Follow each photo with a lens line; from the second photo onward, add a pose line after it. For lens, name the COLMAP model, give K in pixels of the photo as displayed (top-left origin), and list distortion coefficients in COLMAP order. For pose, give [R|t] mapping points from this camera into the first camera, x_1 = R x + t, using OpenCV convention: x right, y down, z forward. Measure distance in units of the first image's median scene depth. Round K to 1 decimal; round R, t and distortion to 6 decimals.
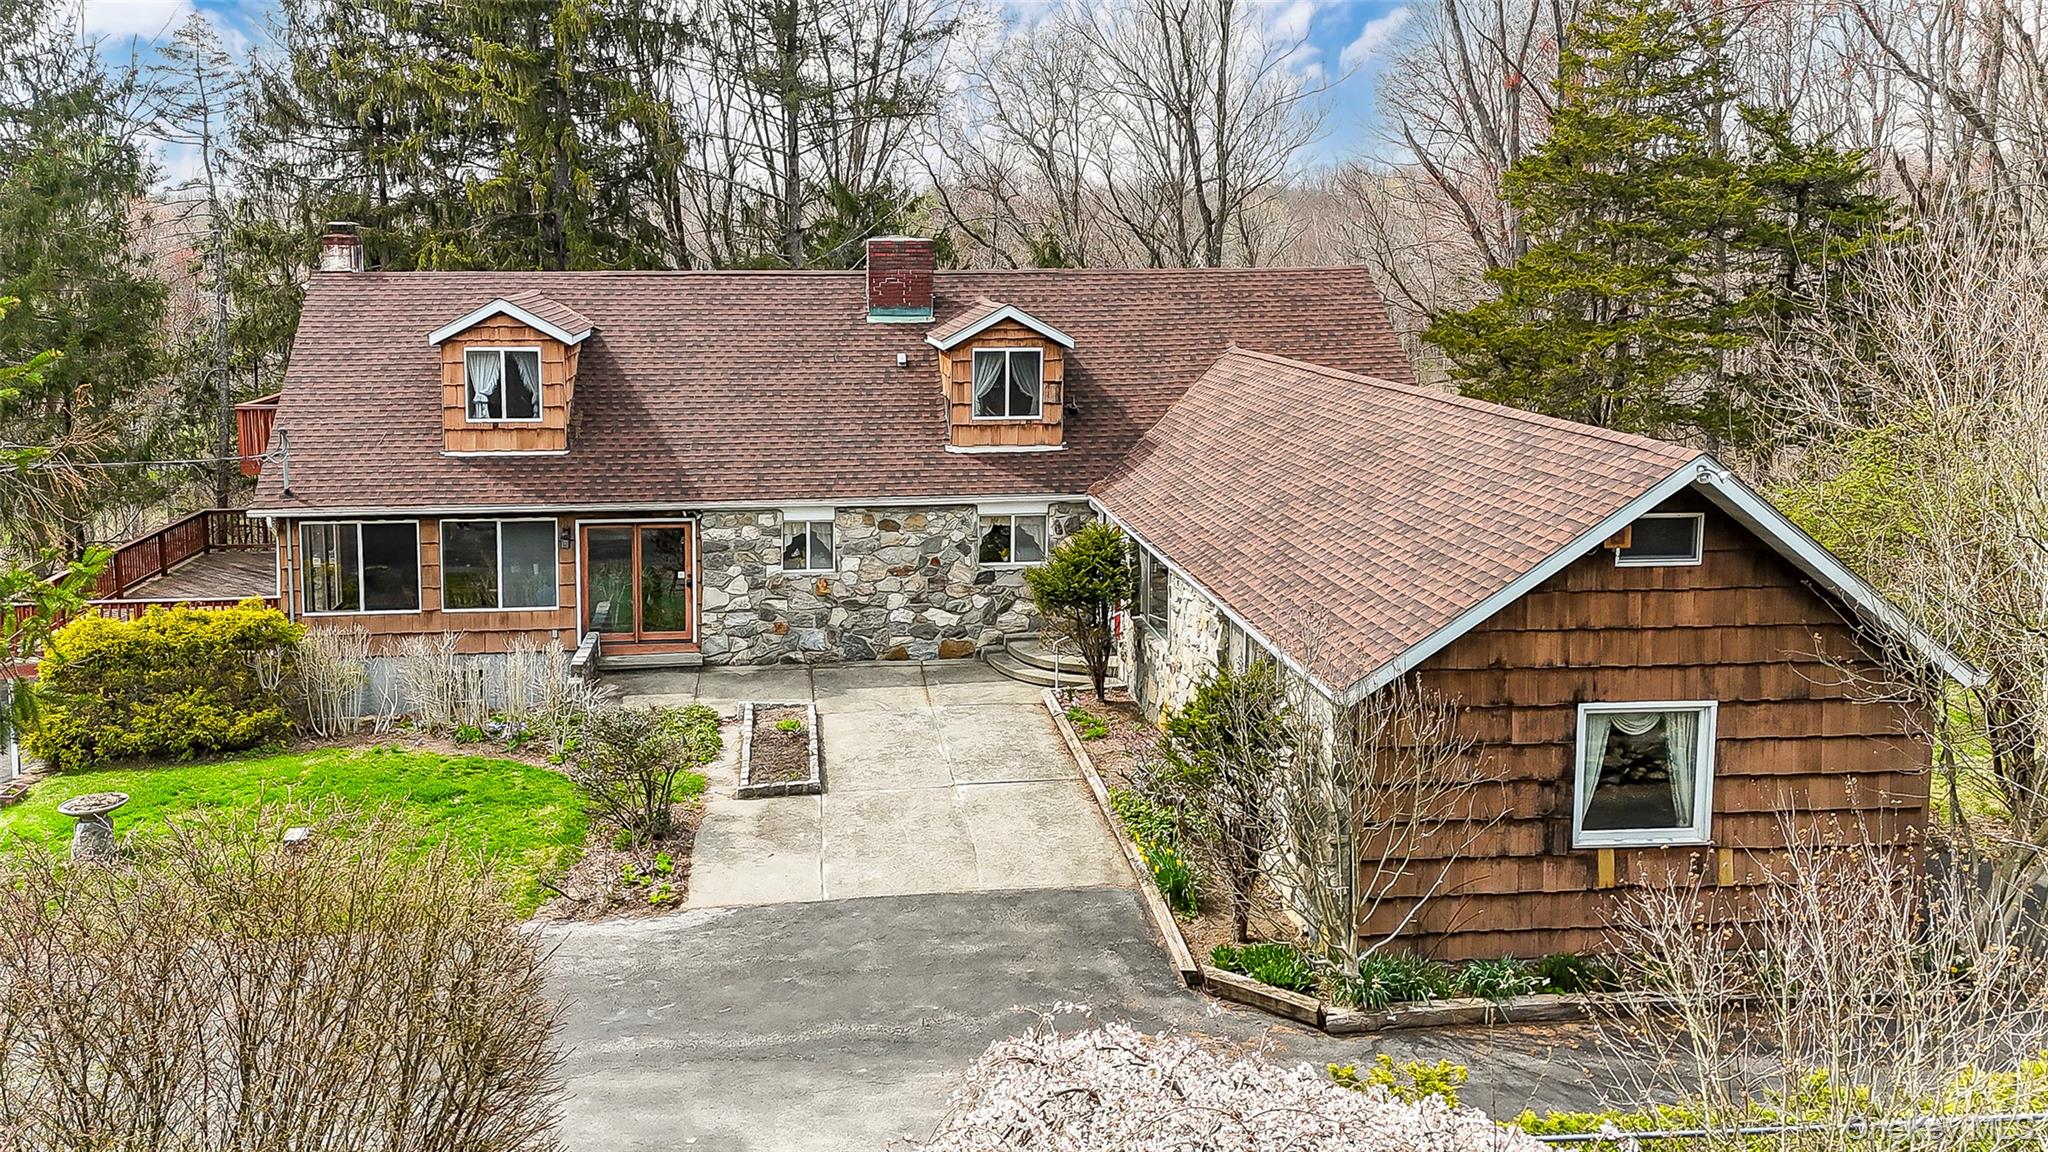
lens RADIAL K [[1471.2, 0, 1024.0], [0, 1471.2, 576.0], [0, 0, 1]] dist [0.153206, -0.318254]
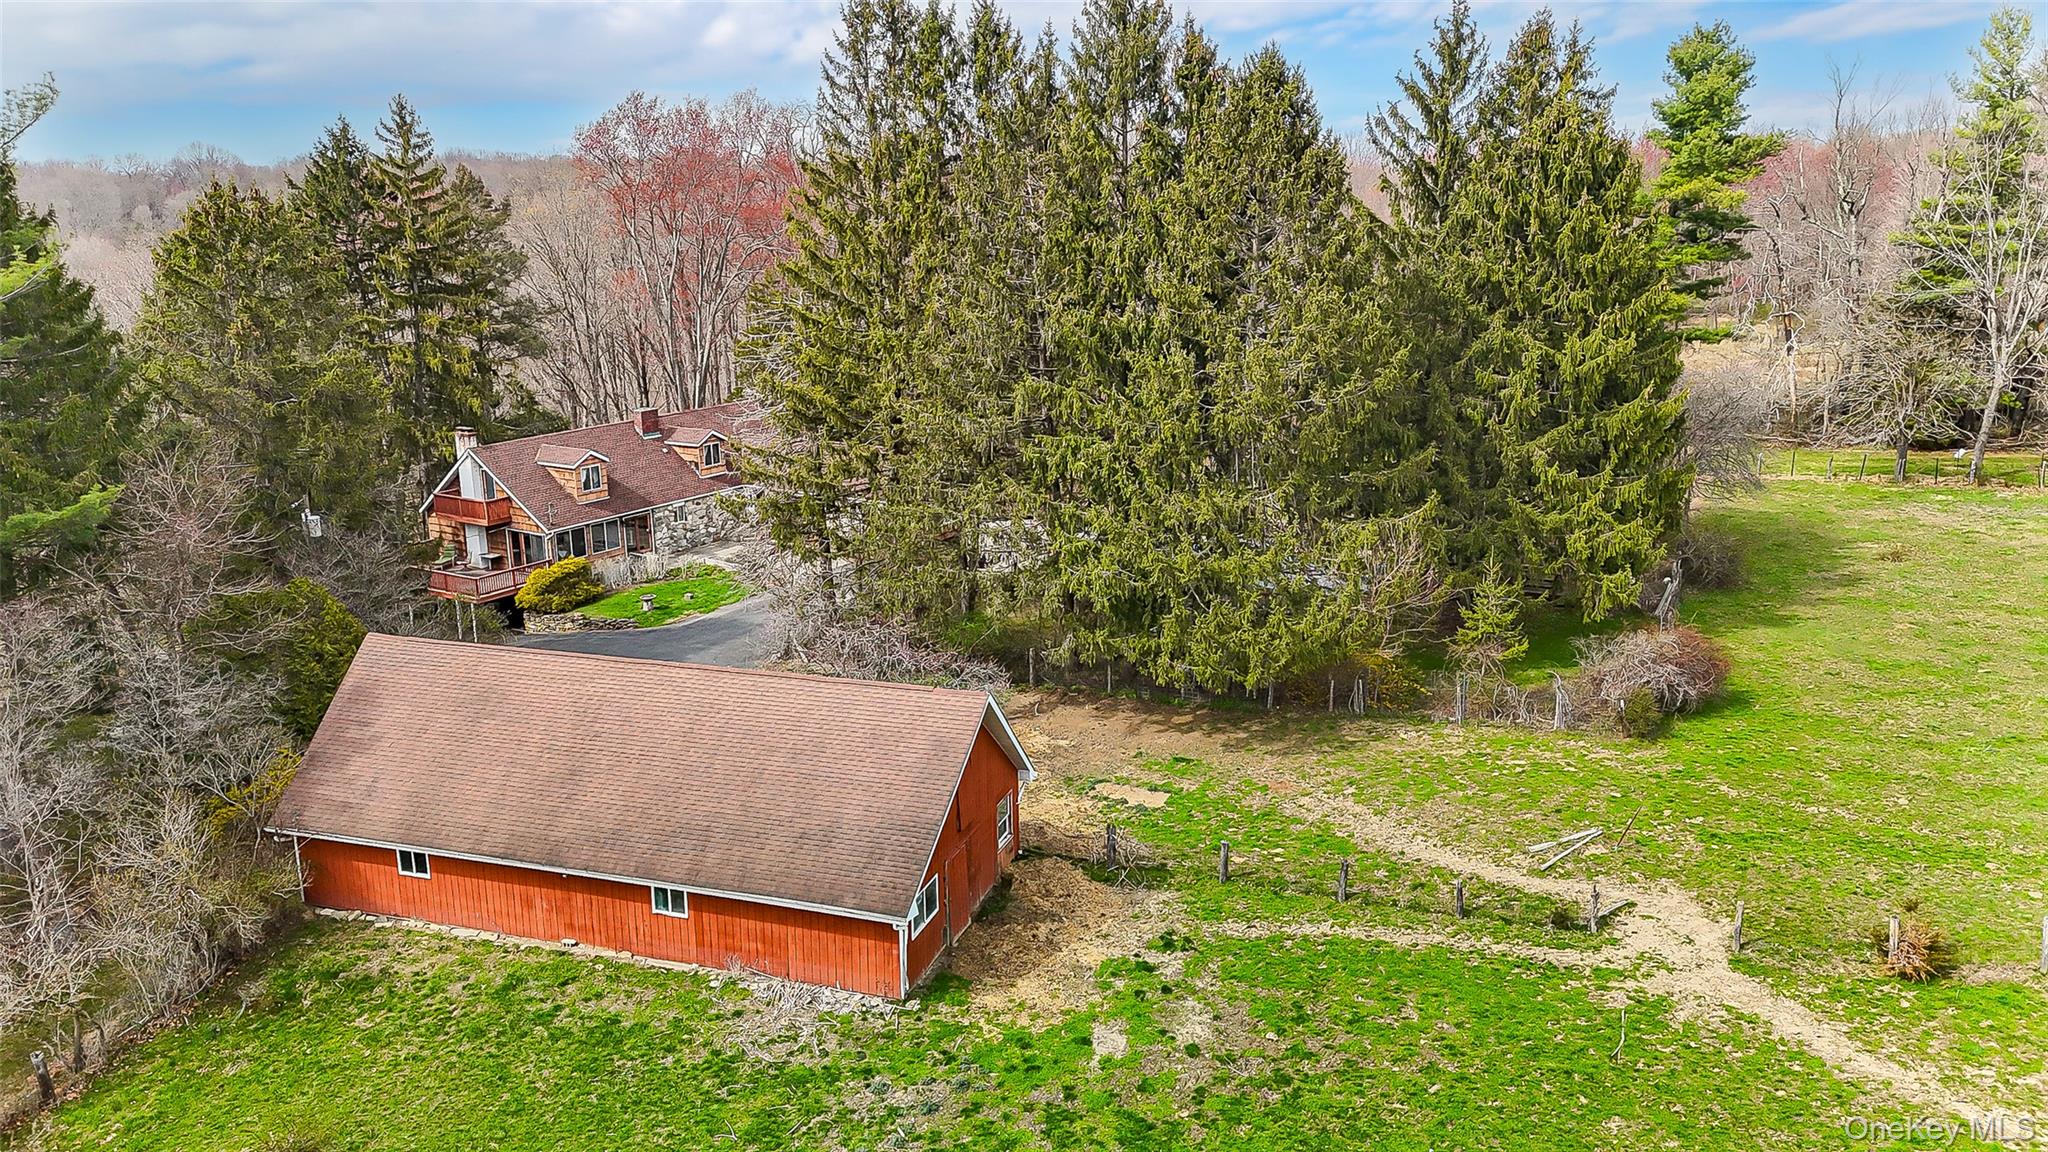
lens RADIAL K [[1471.2, 0, 1024.0], [0, 1471.2, 576.0], [0, 0, 1]] dist [0.153206, -0.318254]
pose [[0.629710, -0.200286, 0.750567, -2.084188], [0.166332, 0.978547, 0.121573, -0.153182], [-0.758814, 0.048287, 0.649515, -1.612576]]
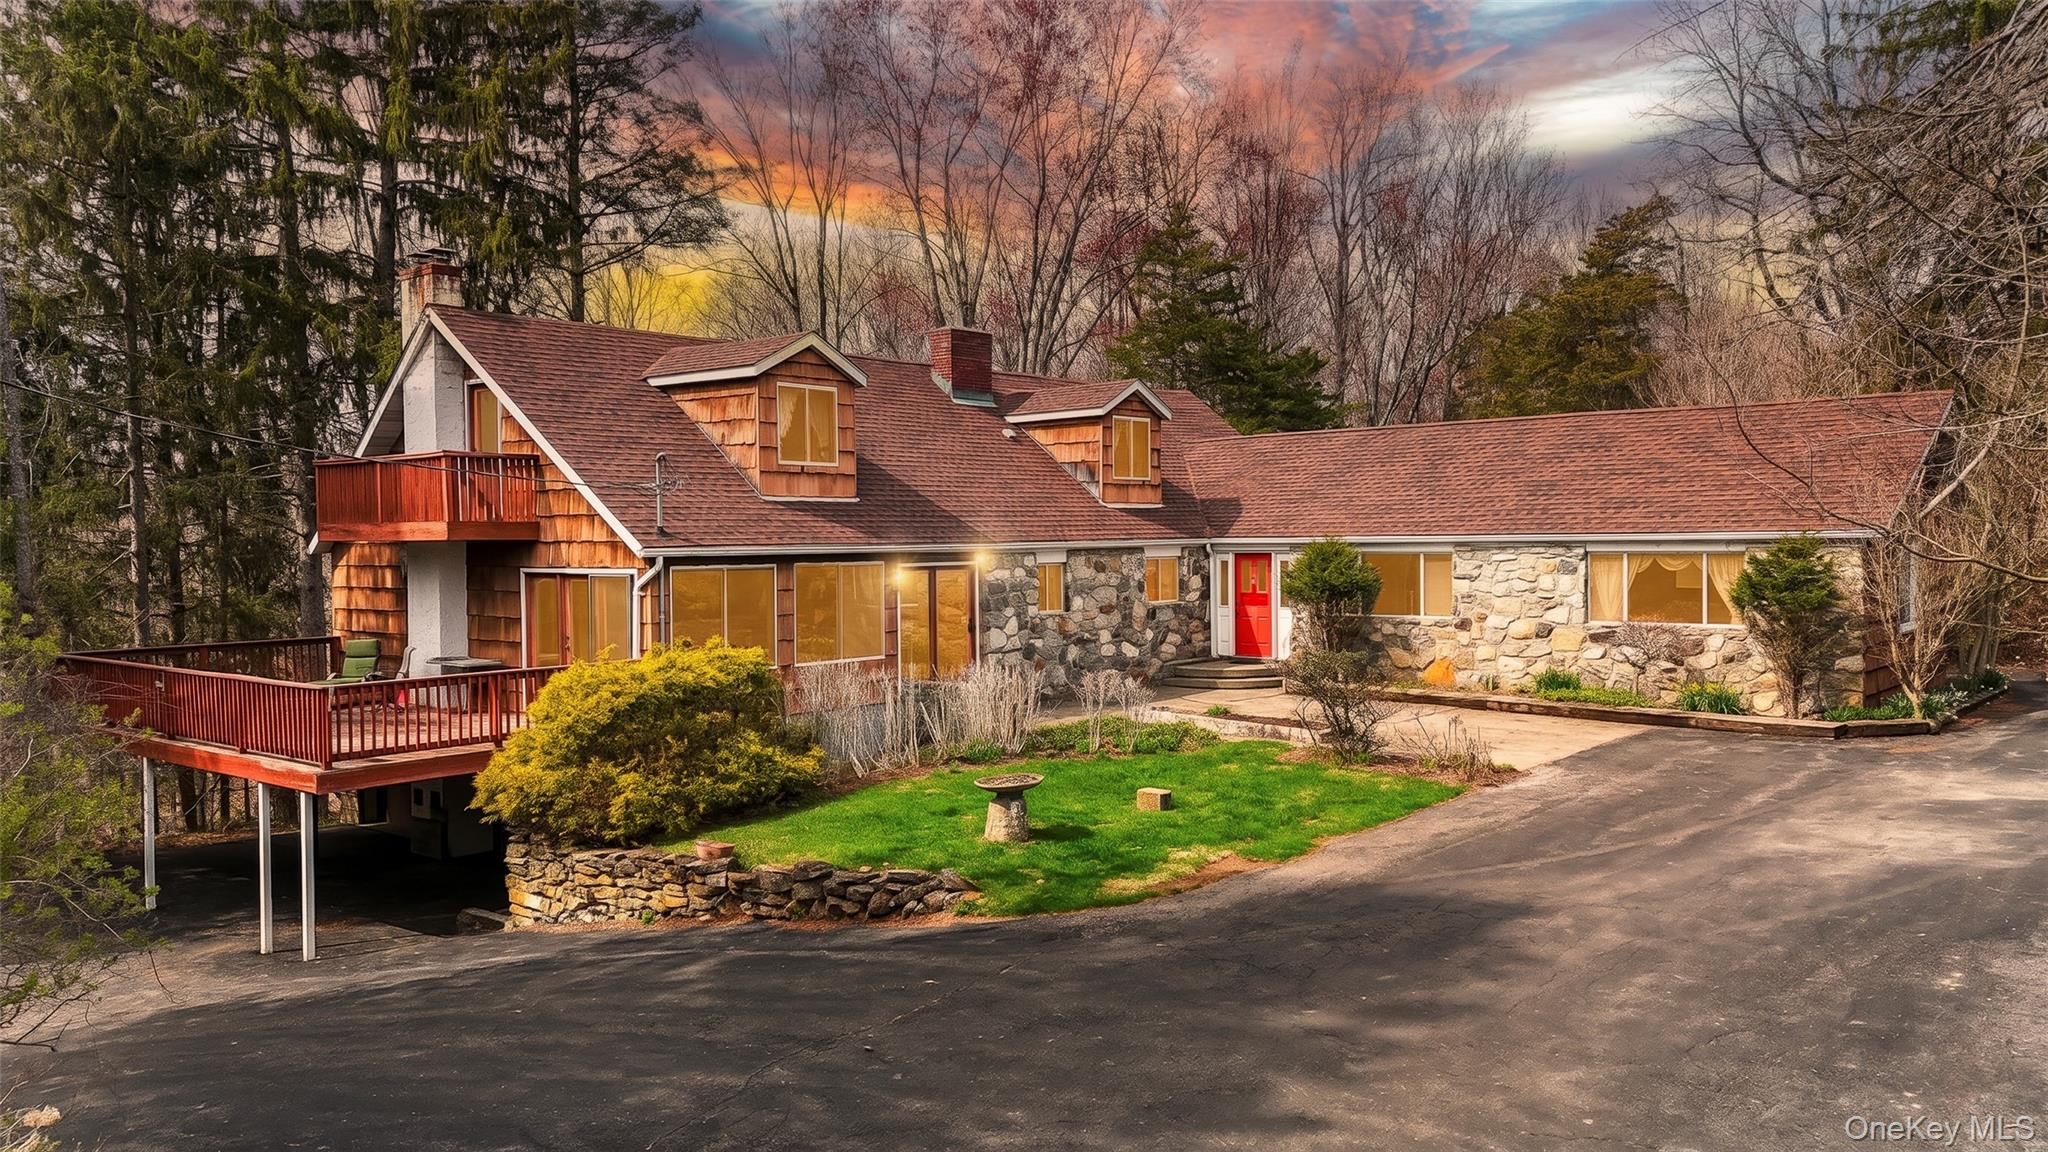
lens RADIAL K [[1471.2, 0, 1024.0], [0, 1471.2, 576.0], [0, 0, 1]] dist [0.153206, -0.318254]
pose [[0.731893, -0.024598, 0.680975, -0.877528], [0.143978, 0.982368, -0.119259, 0.095031], [-0.666035, 0.185330, 0.722531, 0.244724]]
